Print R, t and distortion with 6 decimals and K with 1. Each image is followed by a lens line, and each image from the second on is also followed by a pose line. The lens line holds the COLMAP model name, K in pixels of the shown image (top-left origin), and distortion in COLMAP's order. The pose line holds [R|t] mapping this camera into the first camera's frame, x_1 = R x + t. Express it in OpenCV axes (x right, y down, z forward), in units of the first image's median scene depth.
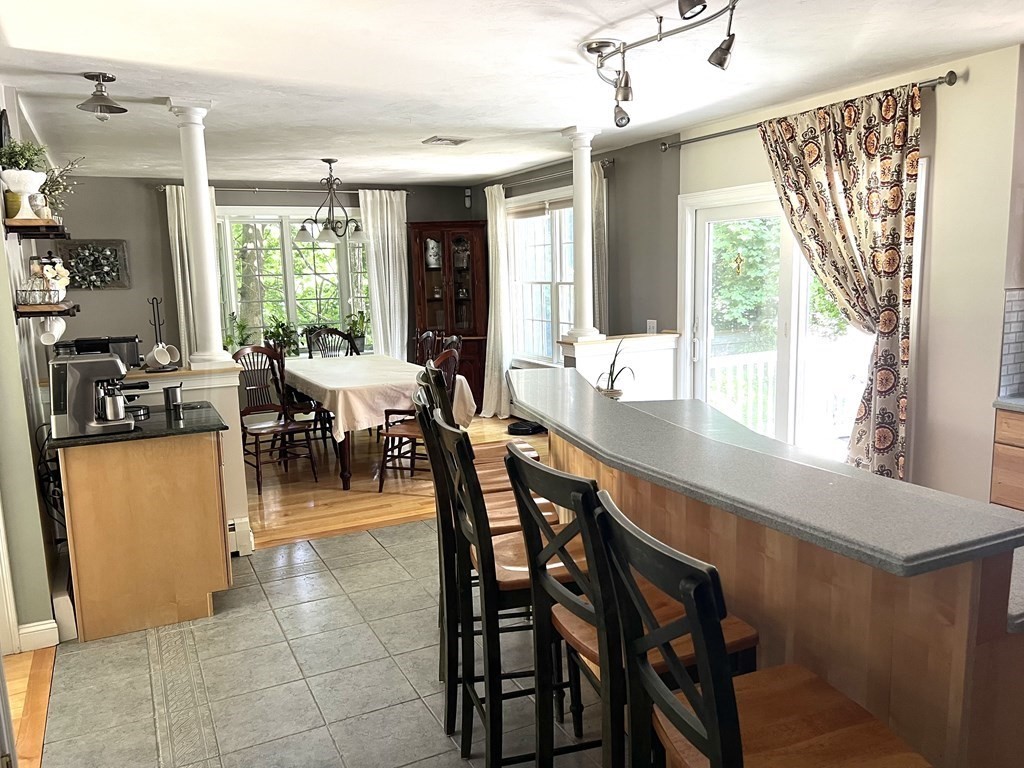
lens RADIAL K [[779.9, 0, 513.6], [0, 779.9, 384.5], [0, 0, 1]] dist [0.031791, -0.010240]
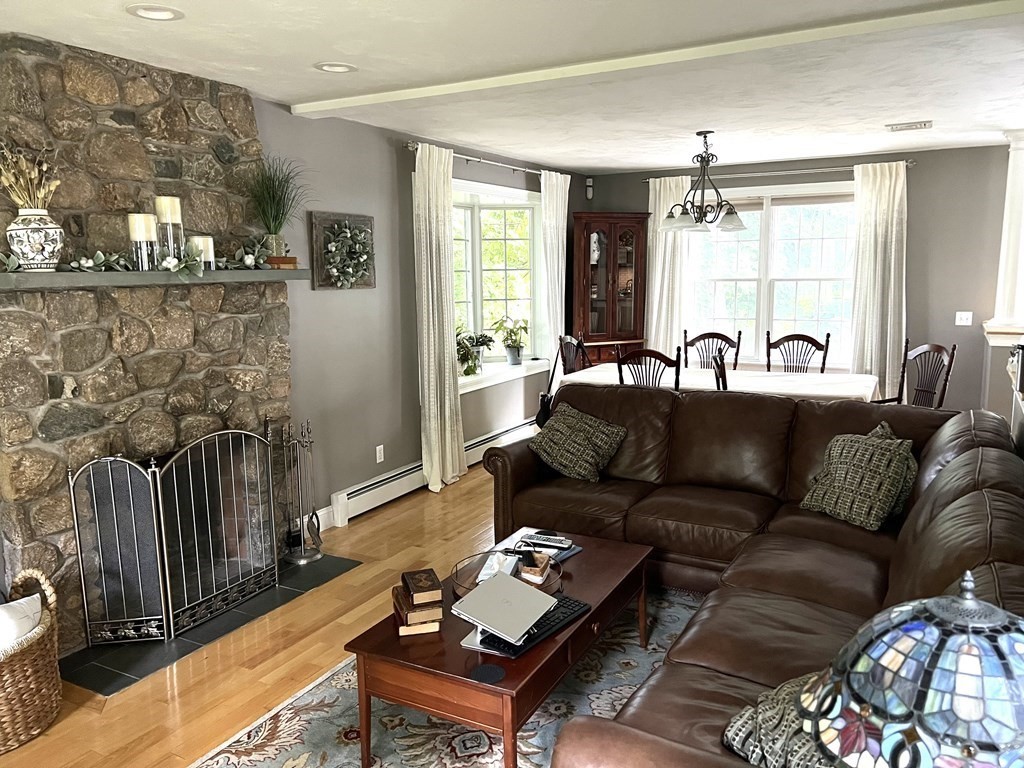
lens RADIAL K [[779.9, 0, 509.1], [0, 779.9, 386.0], [0, 0, 1]] dist [0.031791, -0.010240]
pose [[0.829281, -0.072369, 0.554126, -0.782050], [0.078467, 0.996835, 0.012757, -0.034588], [-0.553296, 0.032901, 0.832335, 0.362460]]
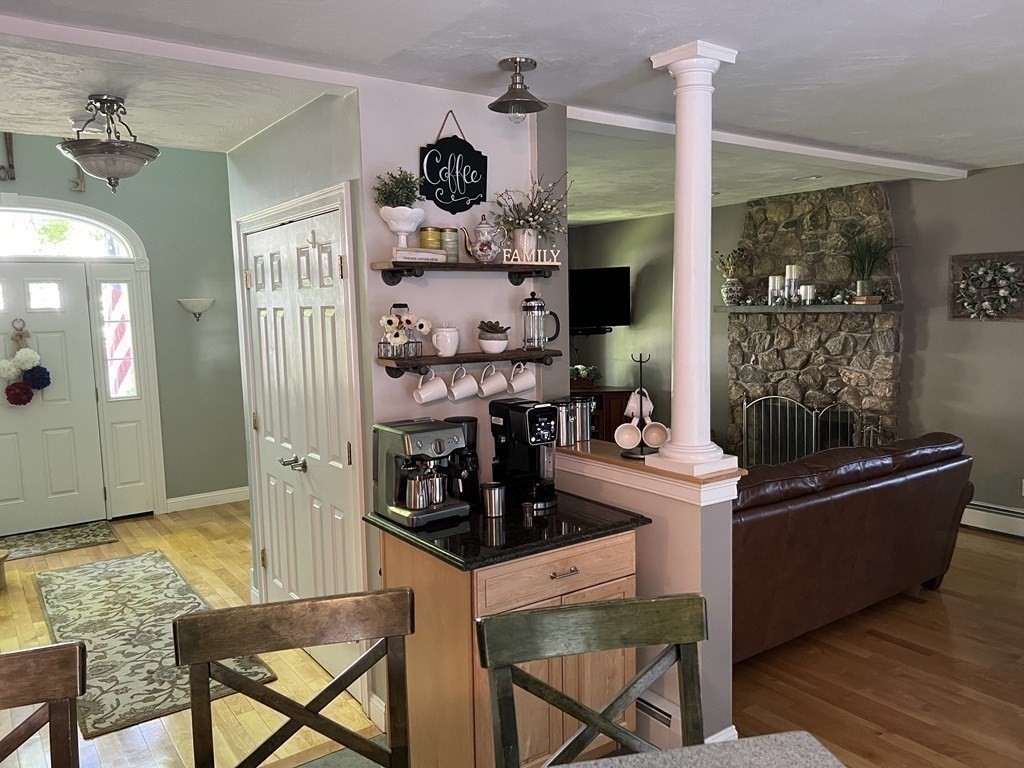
lens RADIAL K [[779.9, 0, 511.9], [0, 779.9, 381.5], [0, 0, 1]] dist [0.031791, -0.010240]
pose [[0.139283, 0.125206, -0.982305, 0.137702], [-0.128611, 0.985860, 0.107423, -0.084878], [0.981865, 0.111373, 0.153417, 0.447574]]
